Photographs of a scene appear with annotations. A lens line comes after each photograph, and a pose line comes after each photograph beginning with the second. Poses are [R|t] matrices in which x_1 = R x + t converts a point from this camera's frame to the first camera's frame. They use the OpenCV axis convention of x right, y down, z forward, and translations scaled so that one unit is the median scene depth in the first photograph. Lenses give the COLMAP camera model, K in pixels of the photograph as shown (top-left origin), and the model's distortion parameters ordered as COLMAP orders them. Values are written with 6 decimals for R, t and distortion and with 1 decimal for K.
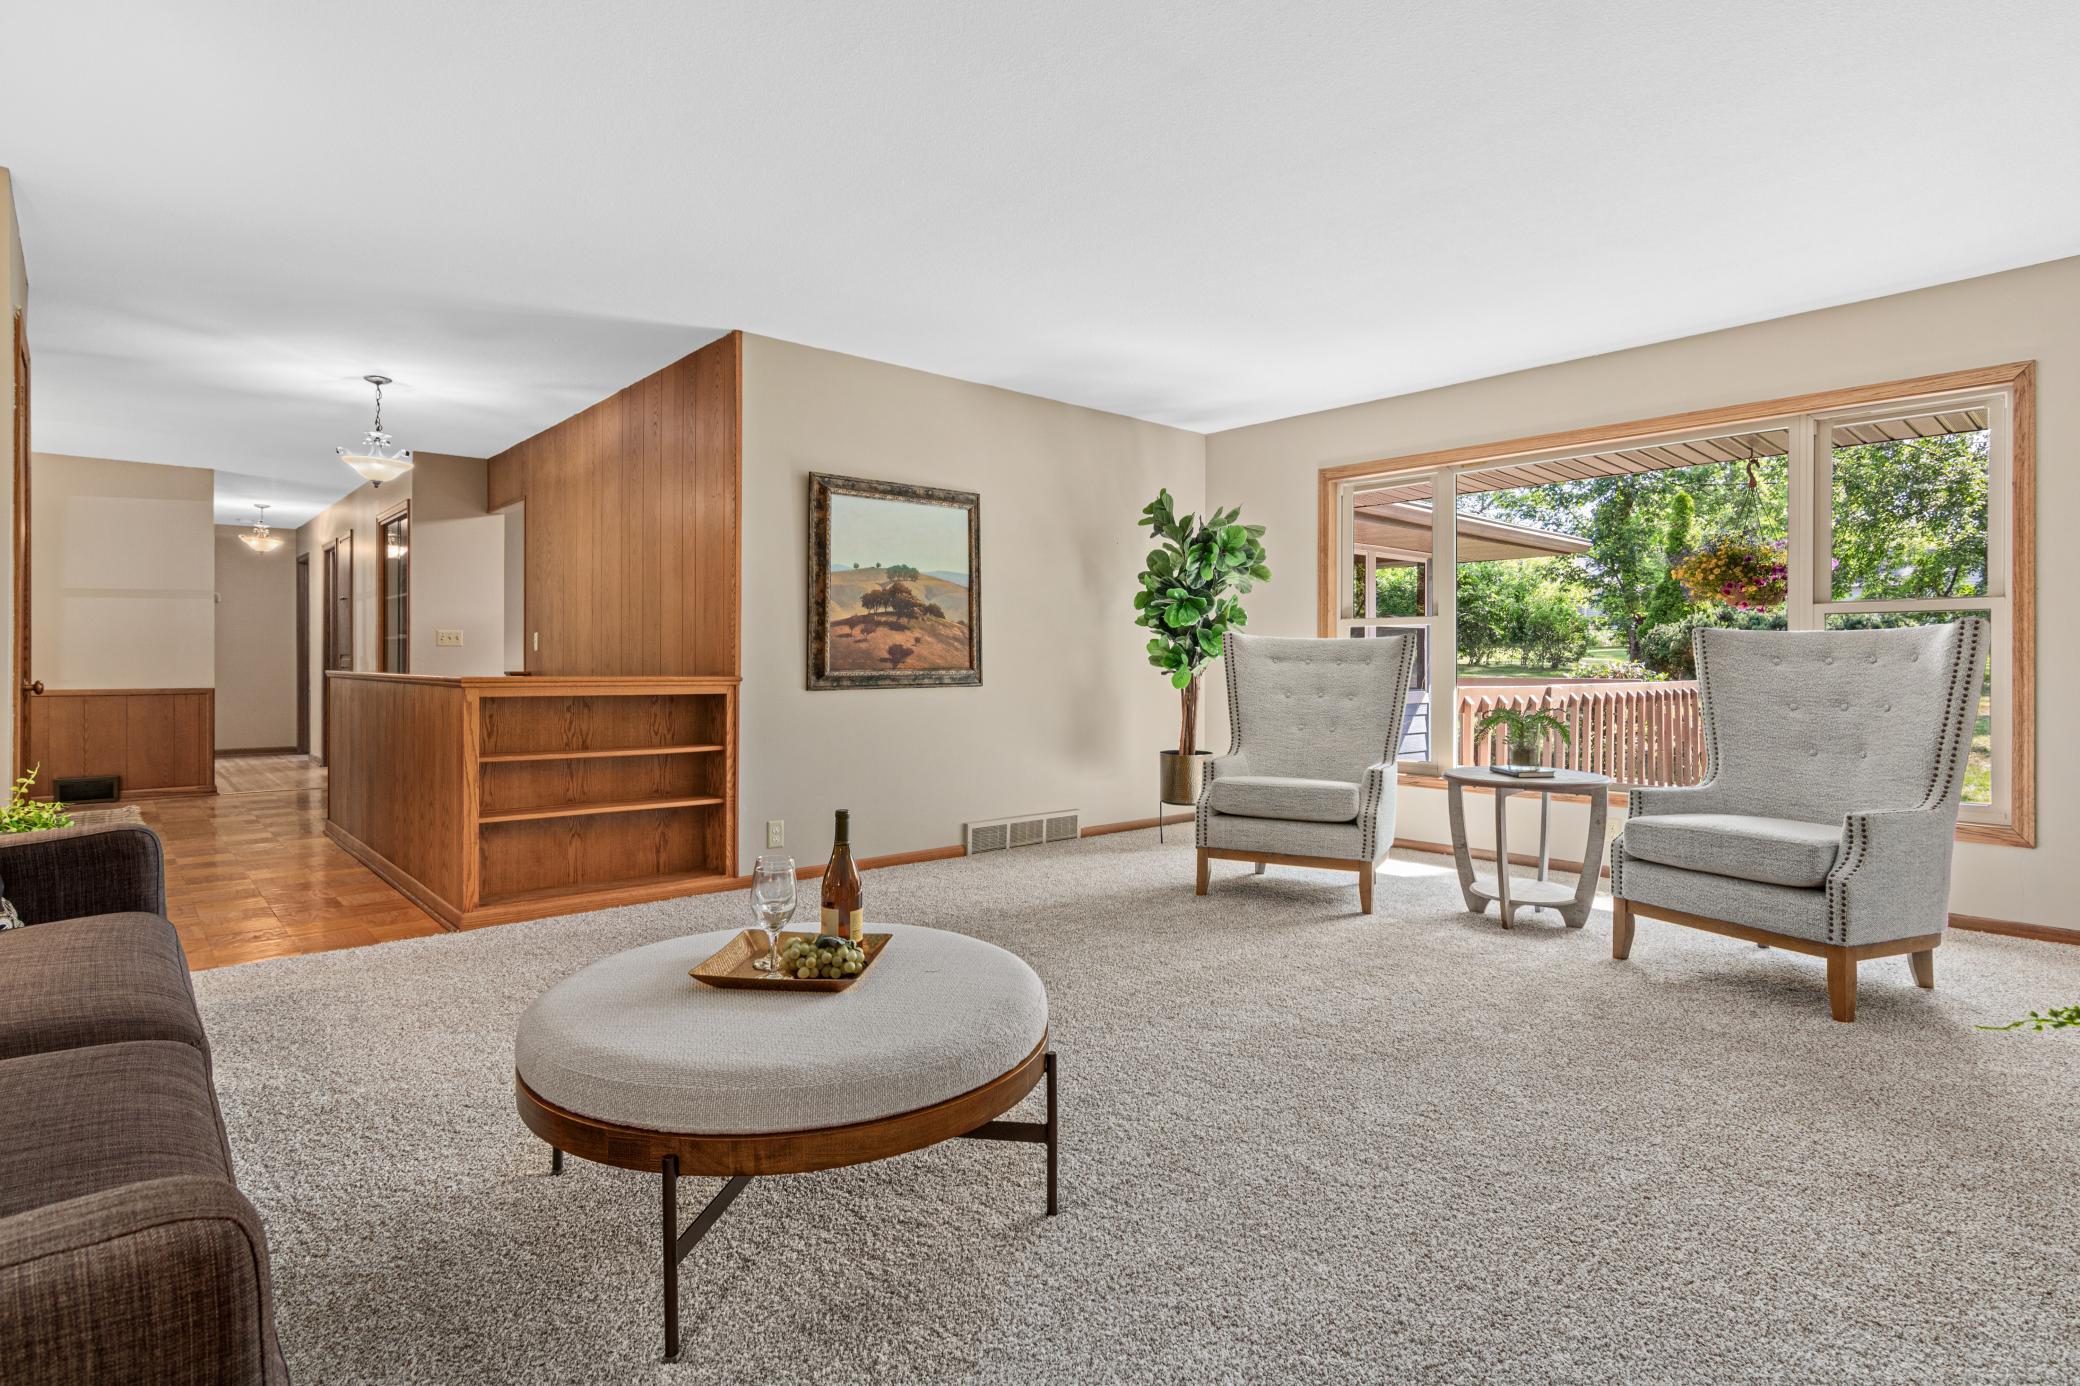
lens RADIAL K [[1059.1, 0, 1044.4], [0, 1059.1, 662.3], [0, 0, 1]] dist [0.001420, 0.000536]
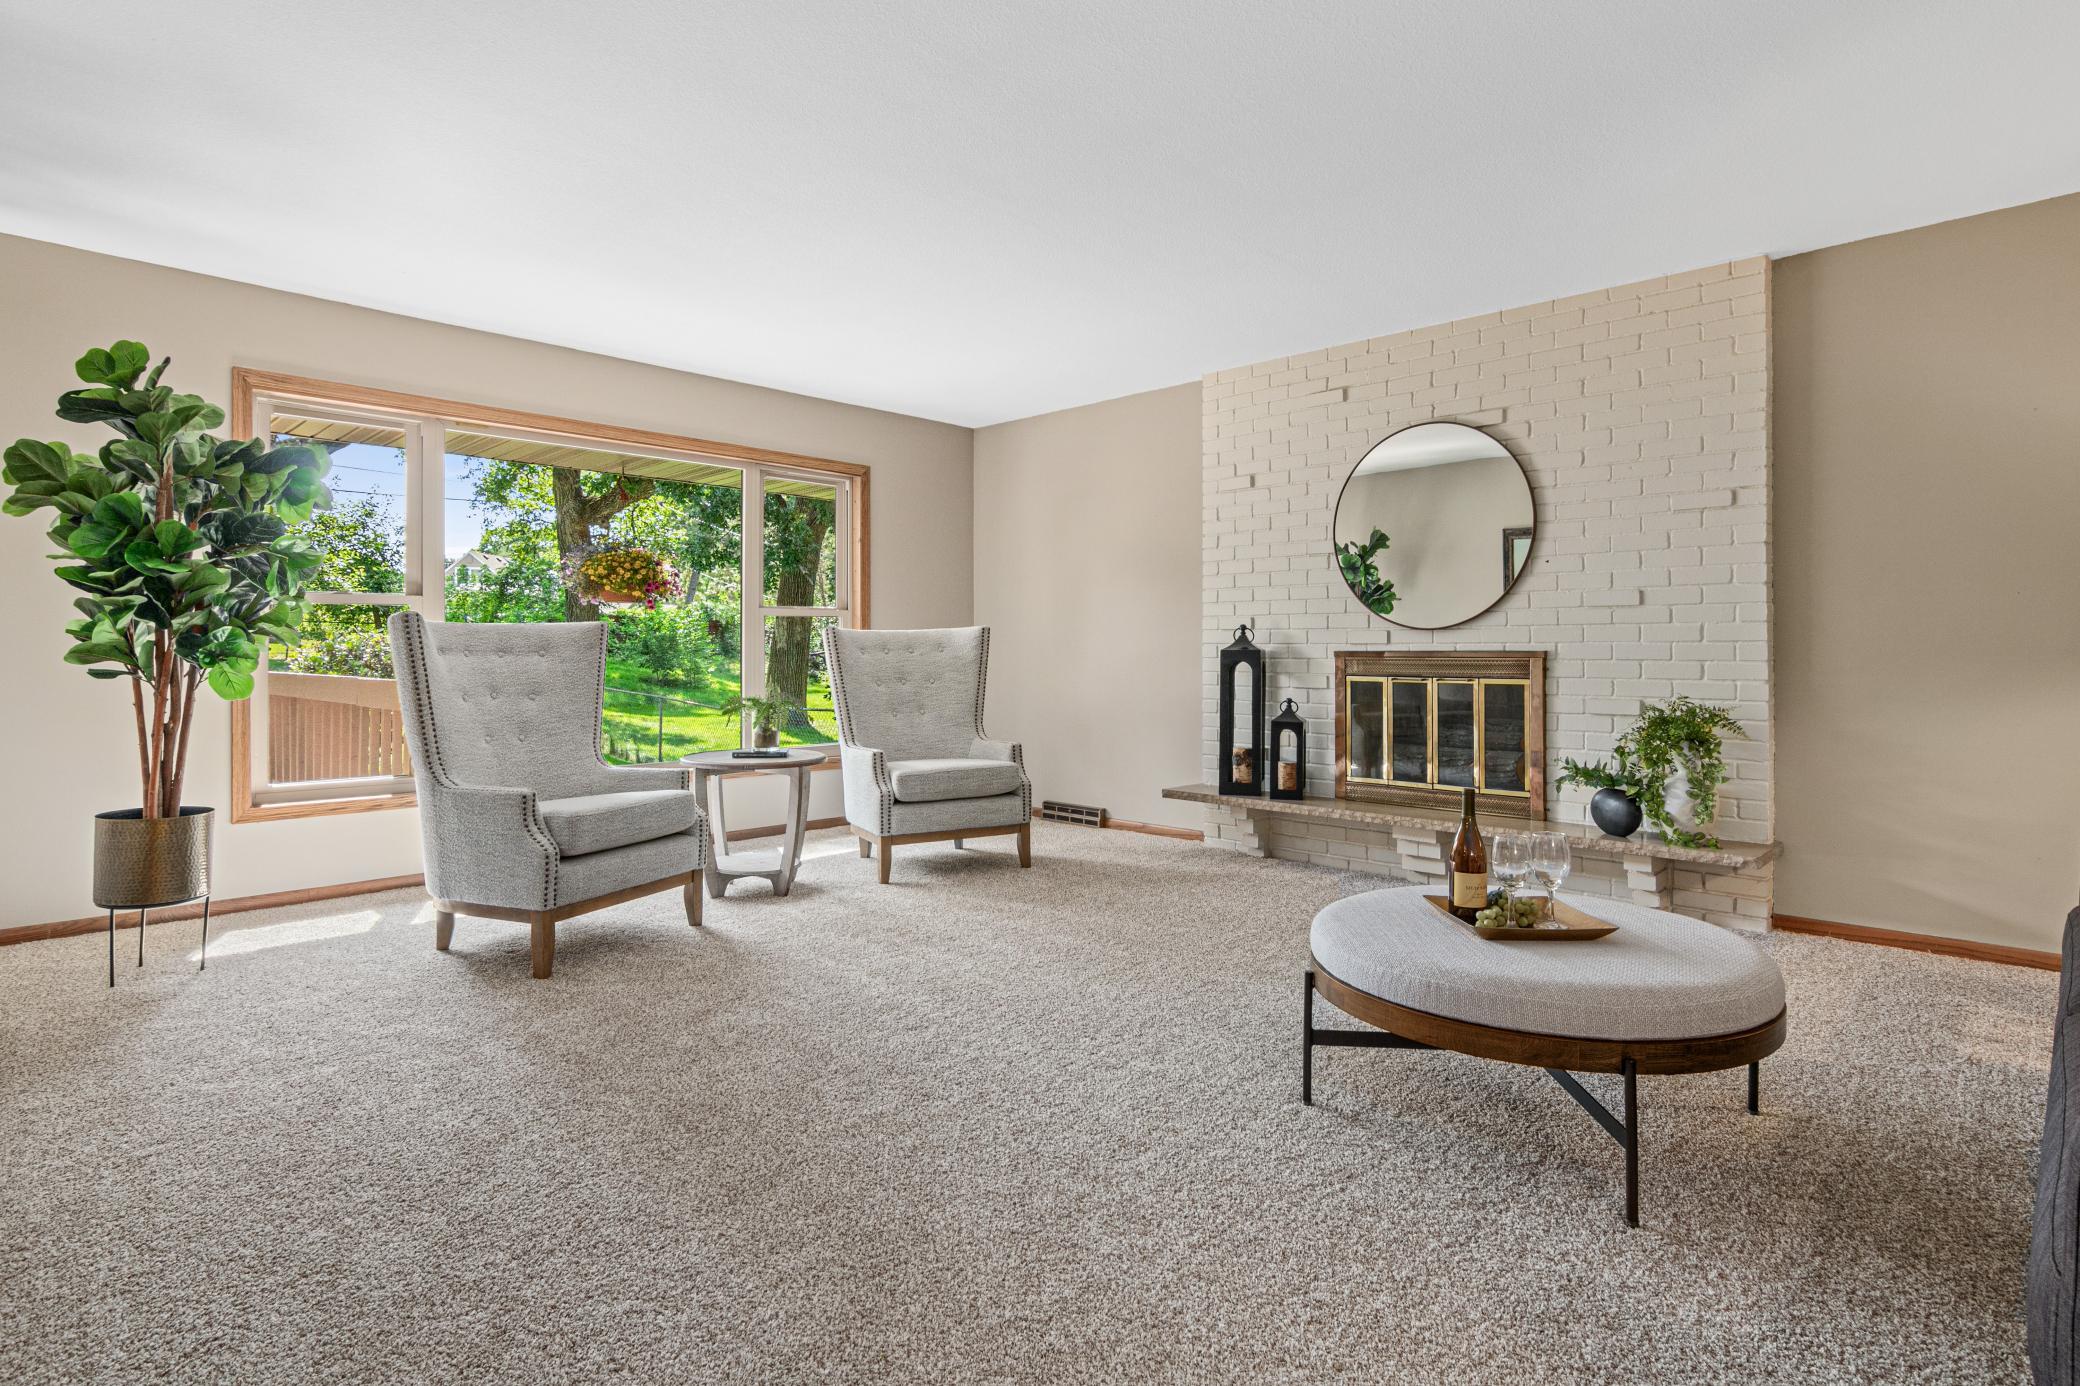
lens RADIAL K [[1059.1, 0, 1044.4], [0, 1059.1, 662.3], [0, 0, 1]] dist [0.001420, 0.000536]
pose [[-0.071320, -0.016900, 0.997310, -0.766692], [-0.001366, 0.999857, 0.016845, -0.011338], [-0.997453, -0.000161, -0.071333, 0.911958]]
